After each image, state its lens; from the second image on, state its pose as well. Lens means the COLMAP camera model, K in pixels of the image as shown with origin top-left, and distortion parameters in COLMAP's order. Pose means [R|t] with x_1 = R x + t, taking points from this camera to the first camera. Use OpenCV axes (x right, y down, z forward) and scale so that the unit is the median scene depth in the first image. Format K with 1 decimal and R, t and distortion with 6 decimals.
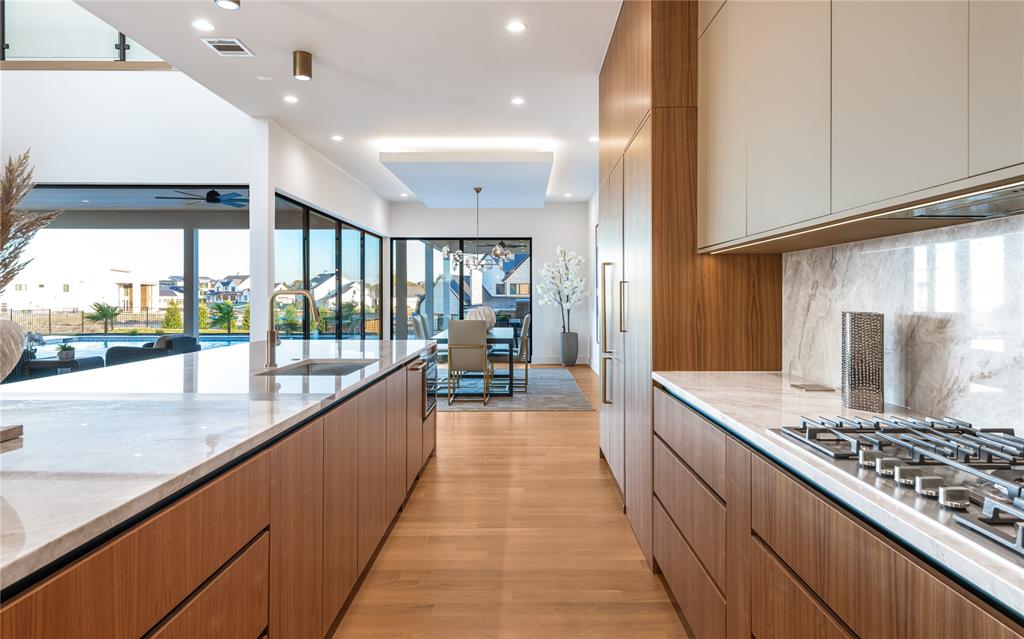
lens RADIAL K [[610.1, 0, 525.4], [0, 610.1, 295.8], [0, 0, 1]] dist [0.001711, 0.000113]
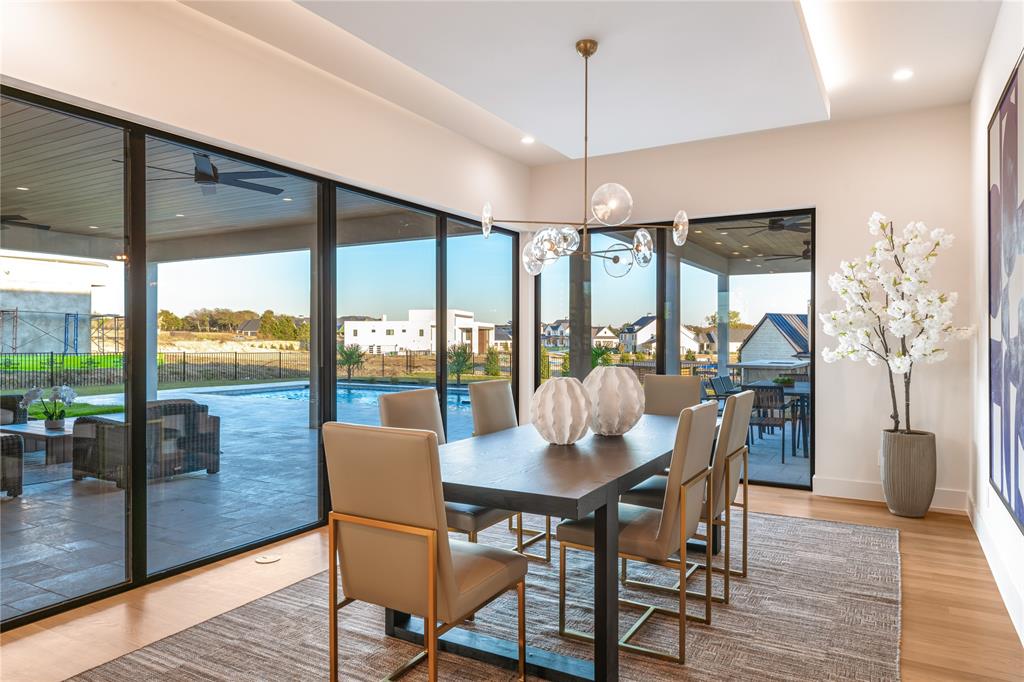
lens RADIAL K [[656.8, 0, 509.7], [0, 656.8, 339.7], [0, 0, 1]] dist [0.001297, -0.000200]
pose [[0.863951, 0.001114, -0.503574, 0.060366], [-0.001294, 0.999999, -0.000009, 0.000466], [0.503574, 0.000660, 0.863952, 0.482621]]
